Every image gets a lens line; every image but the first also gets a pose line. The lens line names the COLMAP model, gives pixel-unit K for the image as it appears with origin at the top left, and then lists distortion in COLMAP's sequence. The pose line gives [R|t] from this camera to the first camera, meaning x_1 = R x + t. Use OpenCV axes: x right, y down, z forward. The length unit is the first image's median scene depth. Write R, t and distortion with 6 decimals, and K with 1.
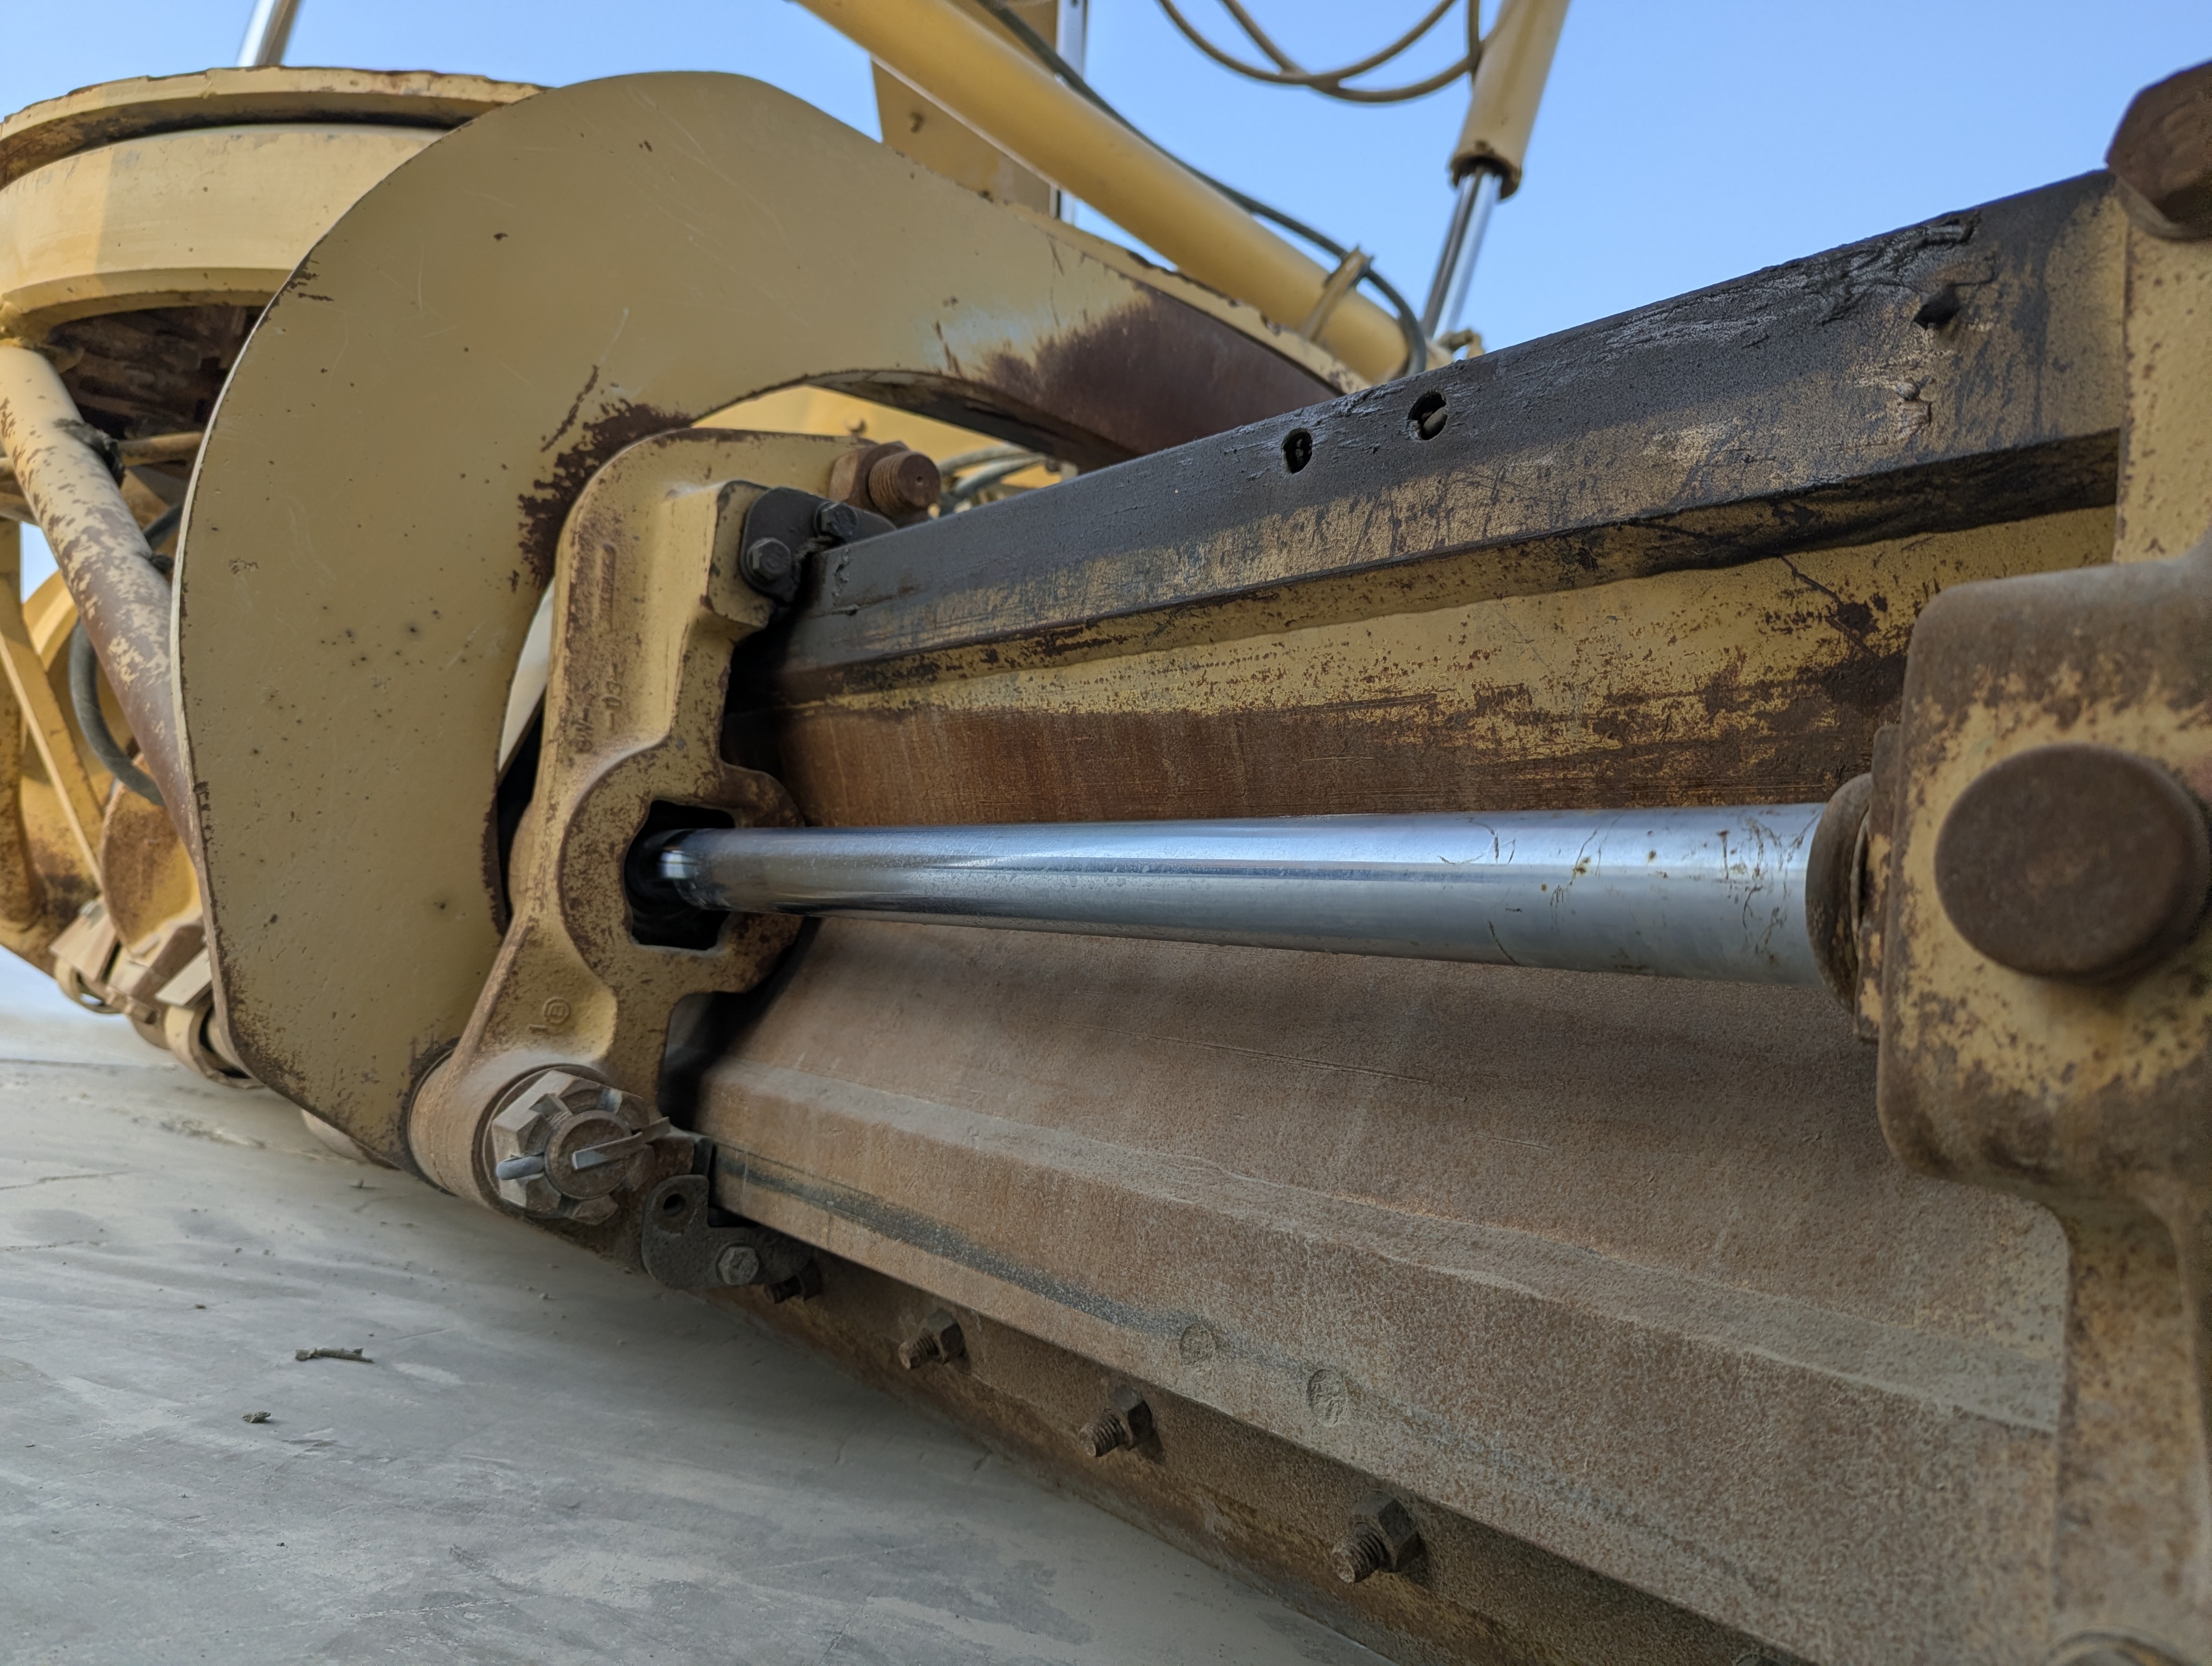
lens RADIAL K [[1579.8, 0, 1106.0], [0, 1579.8, 833.0], [0, 0, 1]] dist [0.026793, -0.045547]
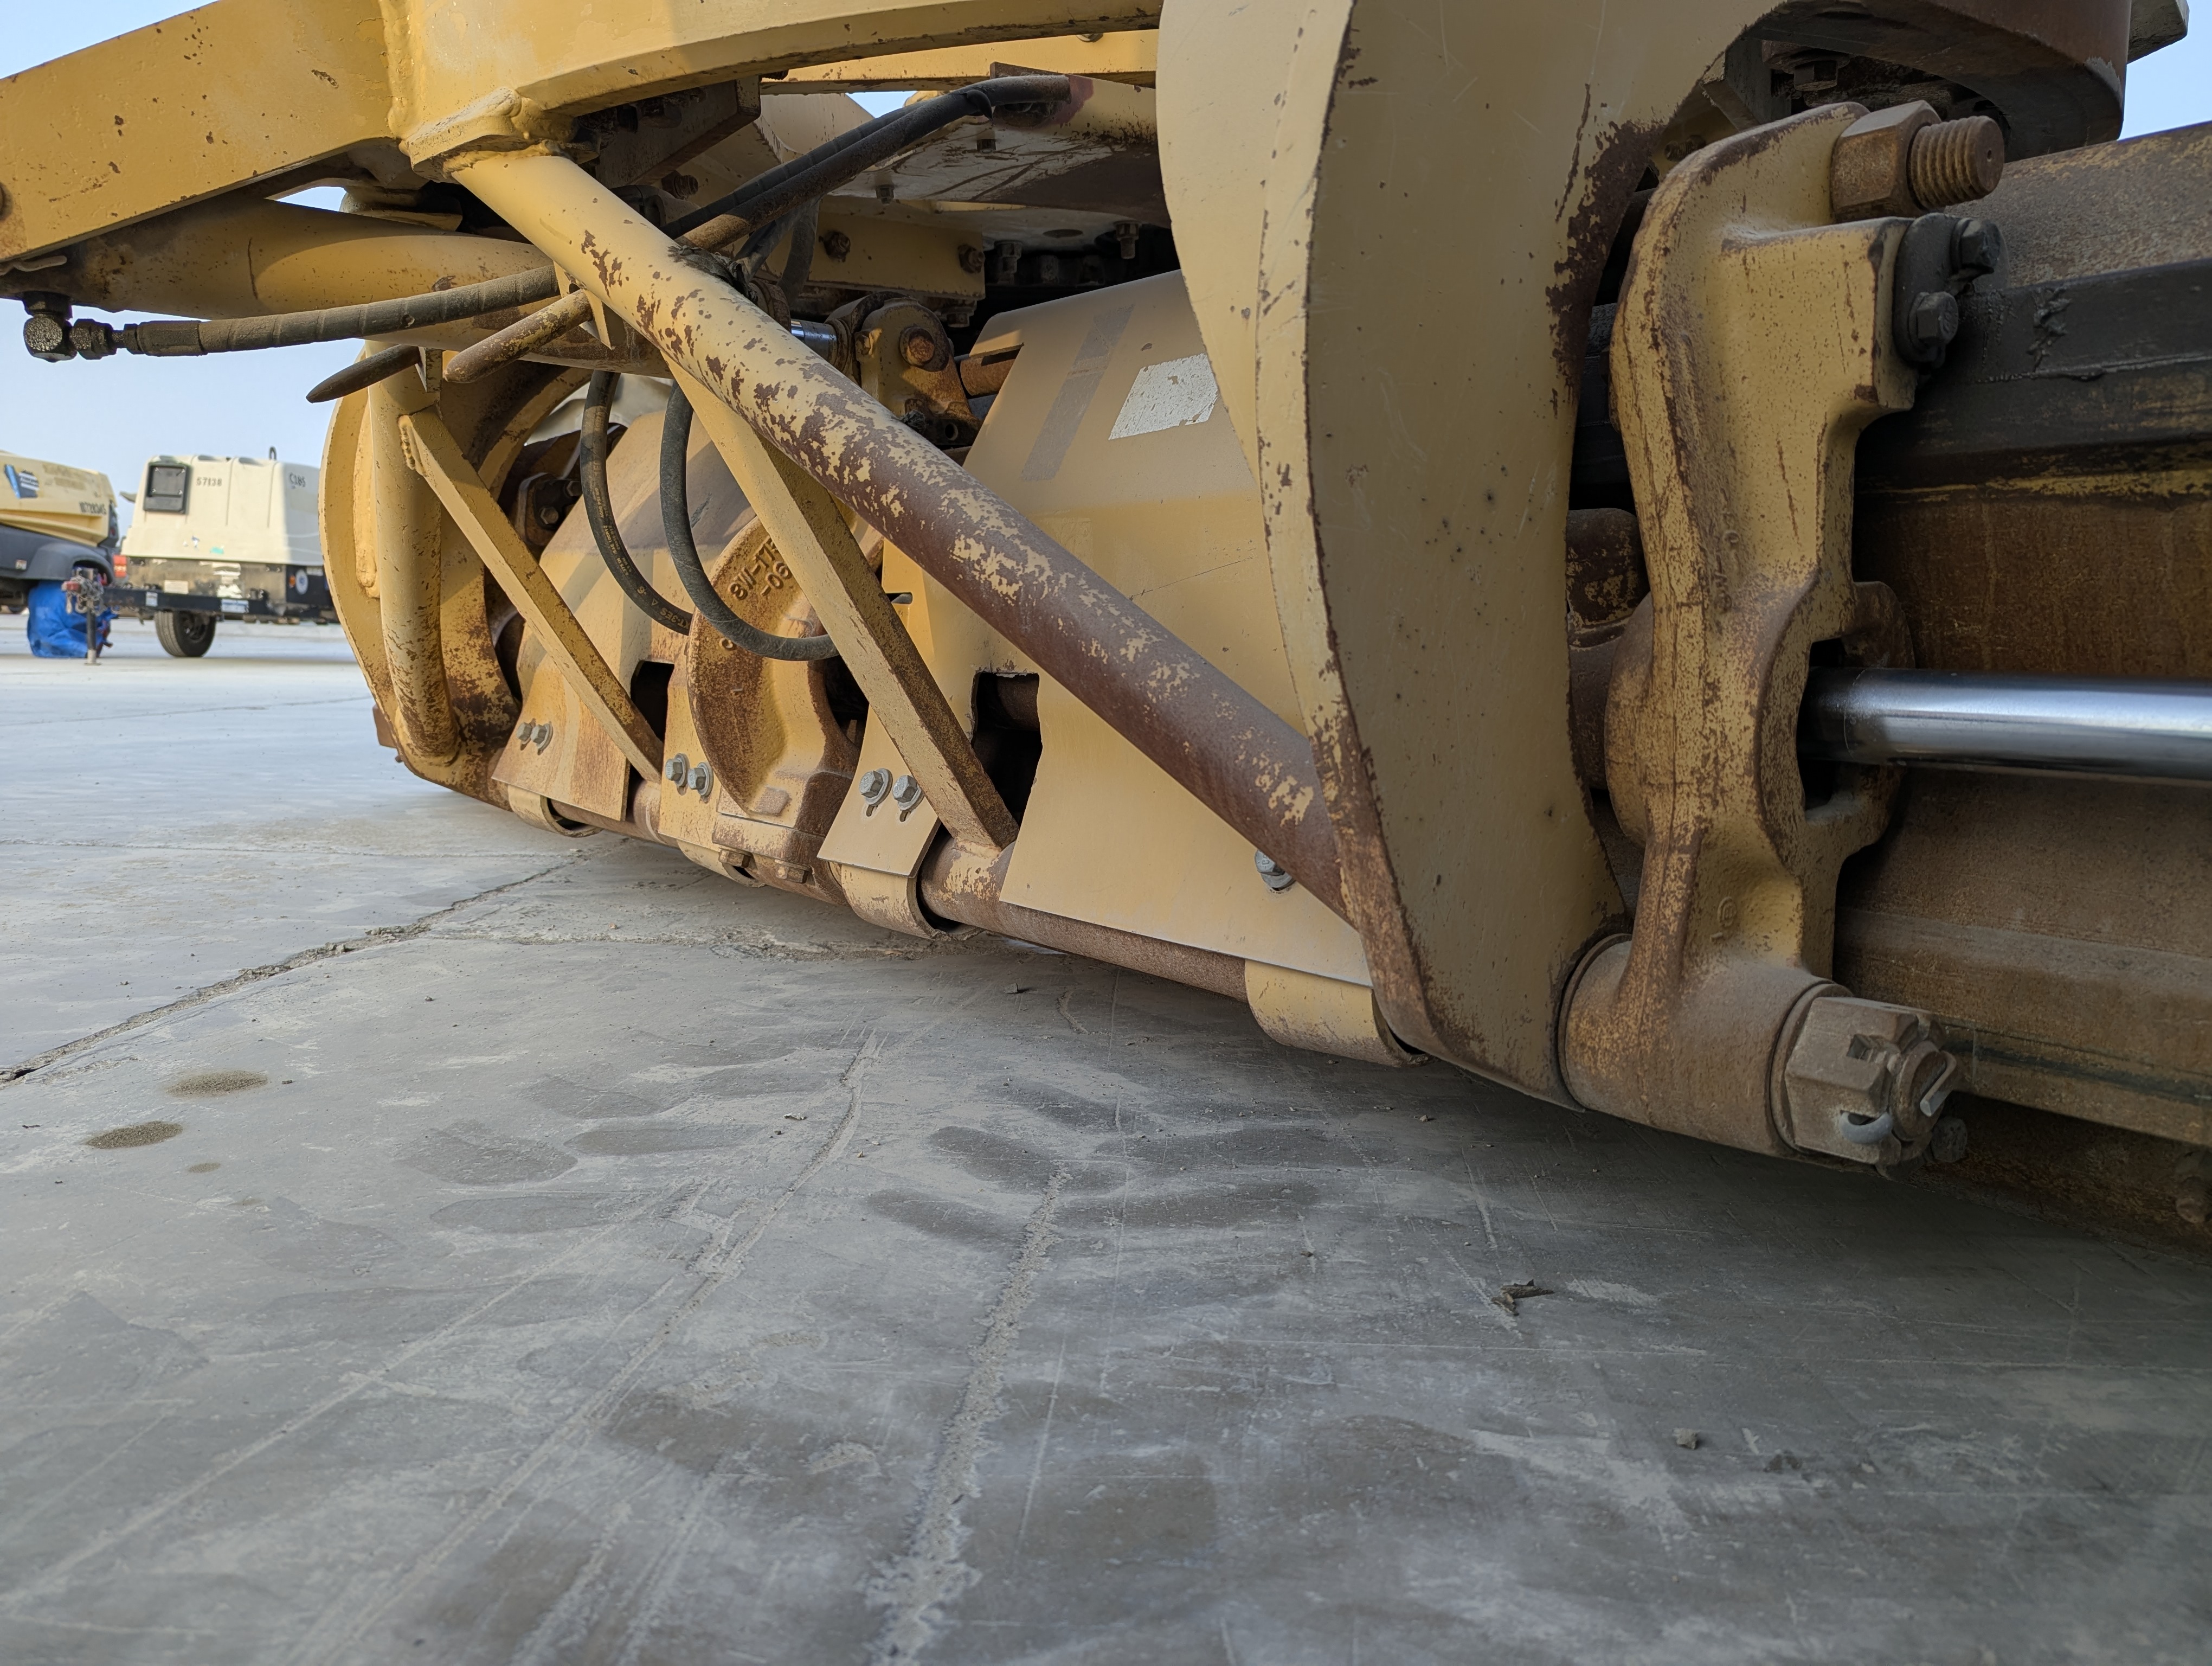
lens RADIAL K [[1569.1, 0, 1106.0], [0, 1569.1, 833.0], [0, 0, 1]] dist [0.040595, -0.033587]
pose [[0.983631, -0.173601, -0.048291, -0.707758], [0.180158, 0.942268, 0.282267, -0.261277], [-0.003499, -0.286347, 0.958120, 0.207820]]
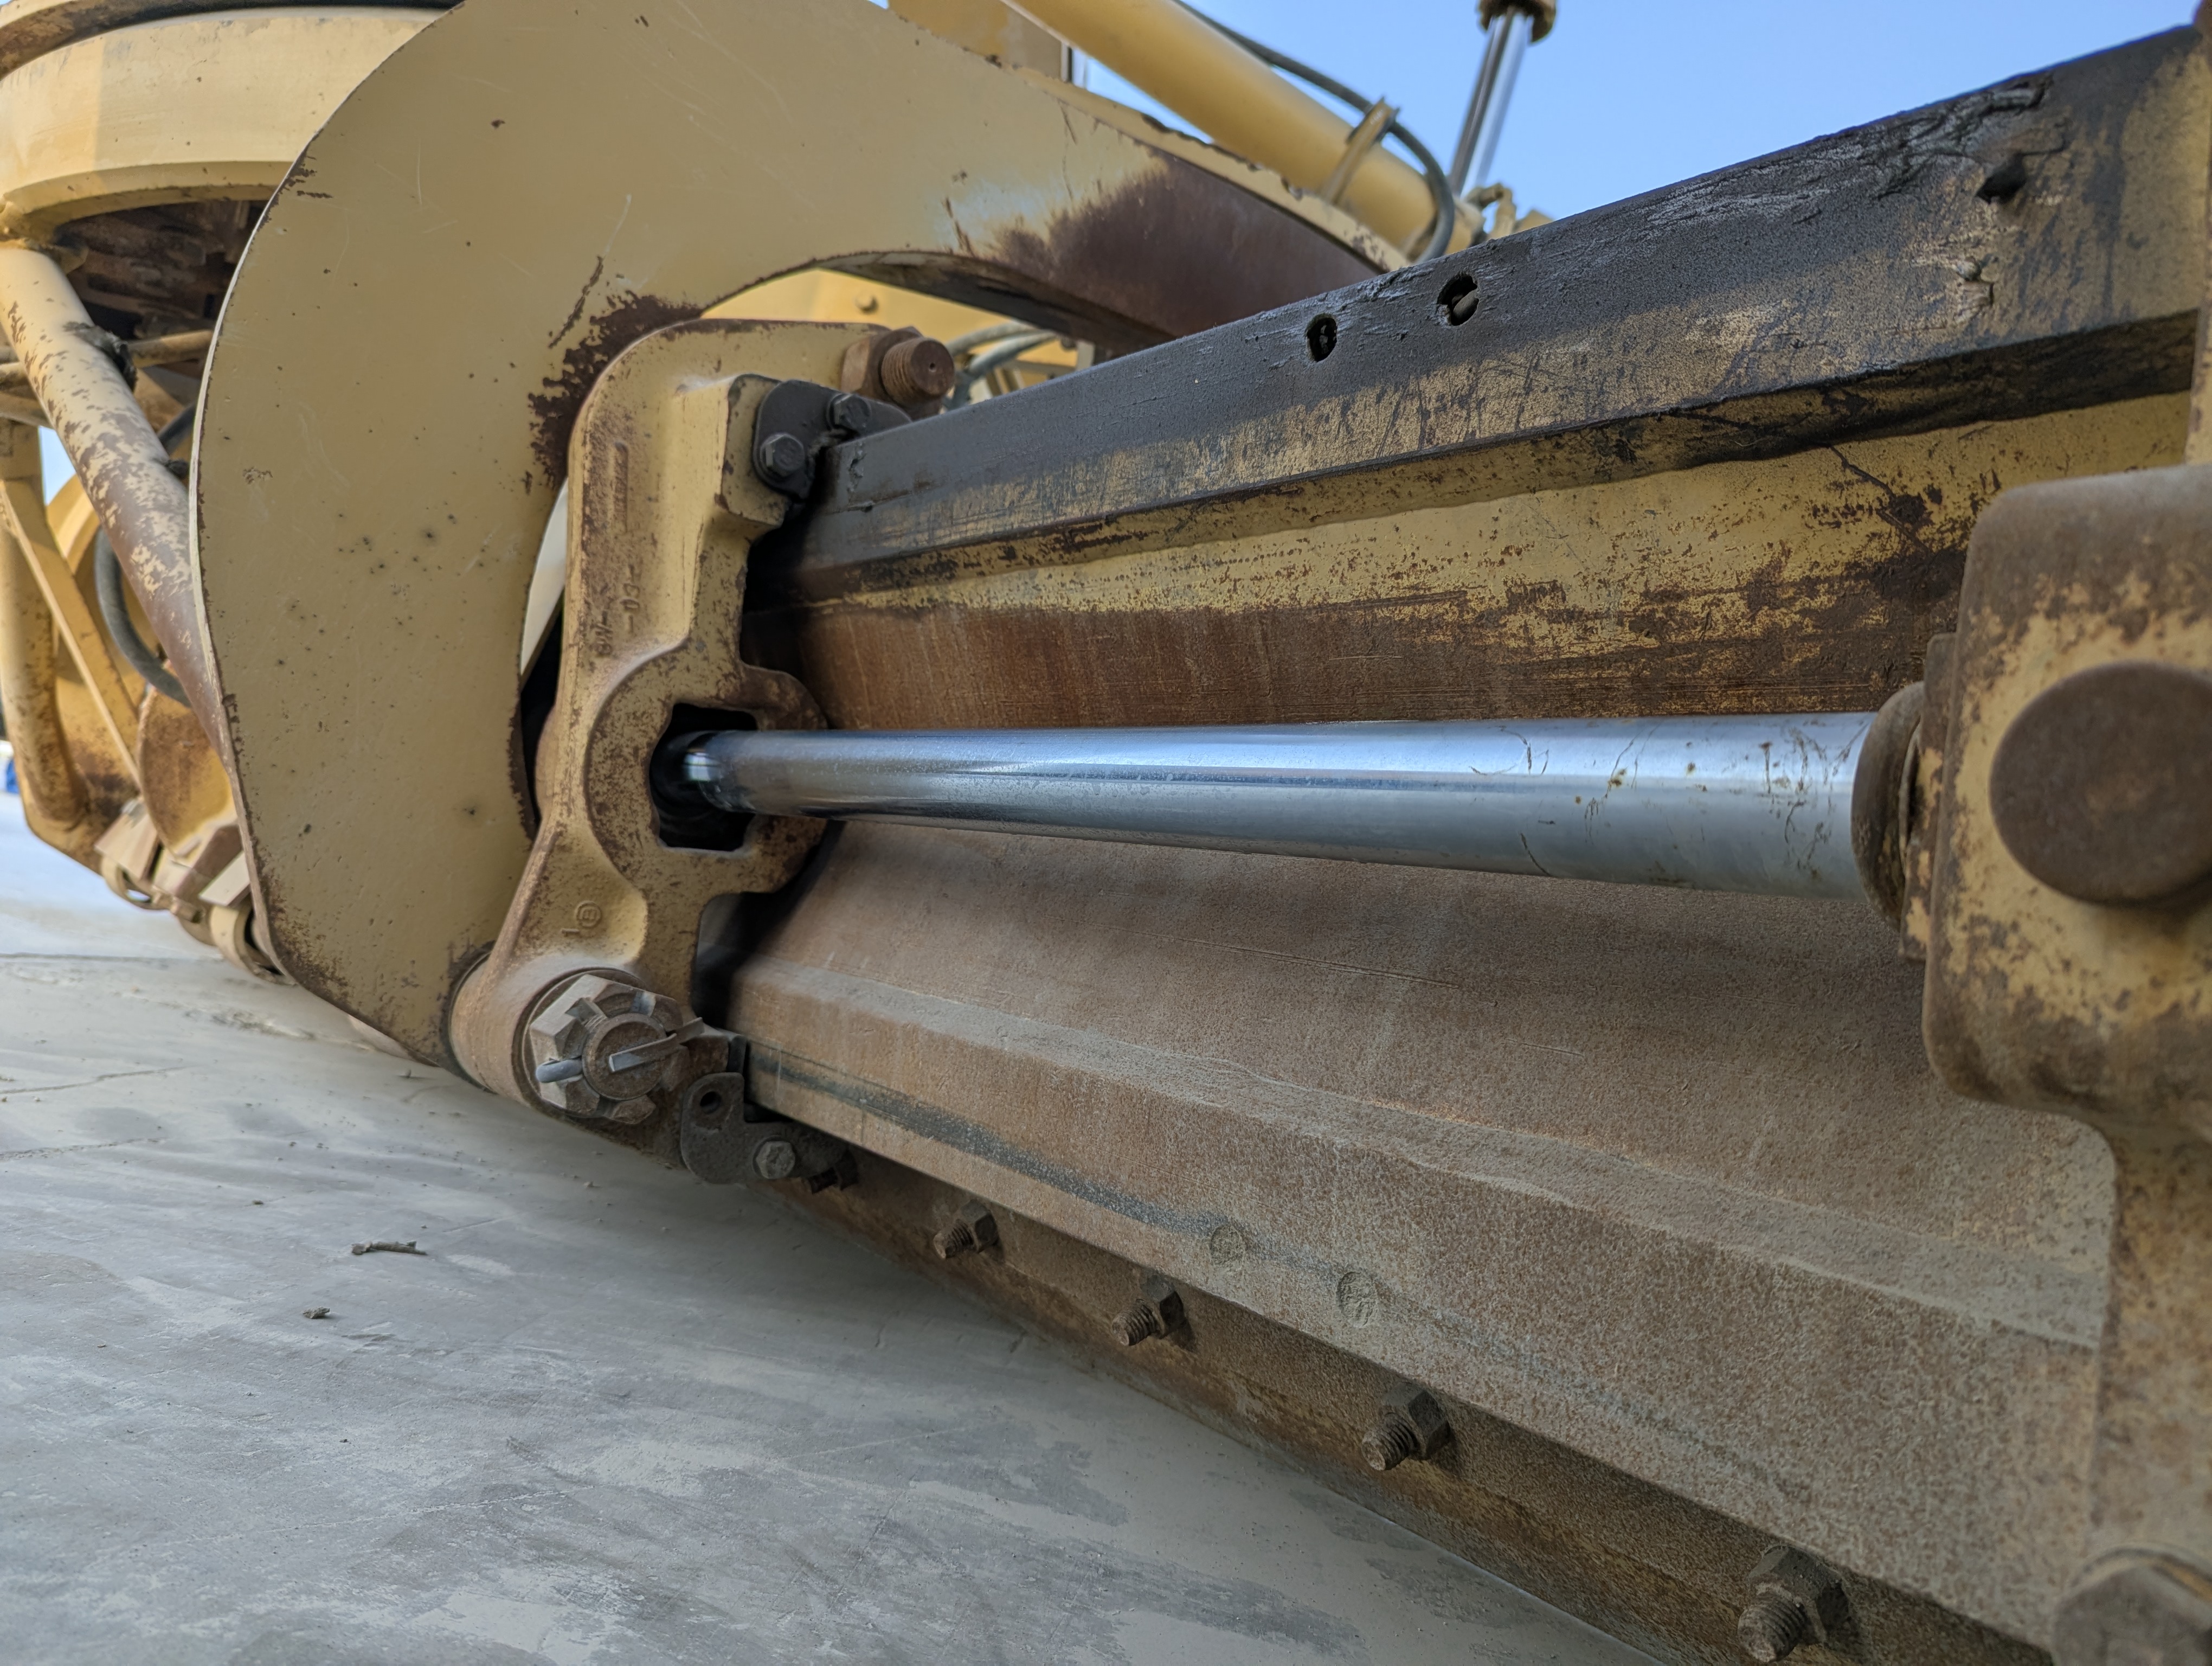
lens RADIAL K [[1580.2, 0, 1079.2], [0, 1580.2, 826.8], [0, 0, 1]] dist [0.026662, -0.043392]
pose [[0.999338, -0.015622, -0.032869, 0.000305], [0.018112, 0.996876, 0.076873, -0.017036], [0.031565, -0.077417, 0.996499, 0.008116]]
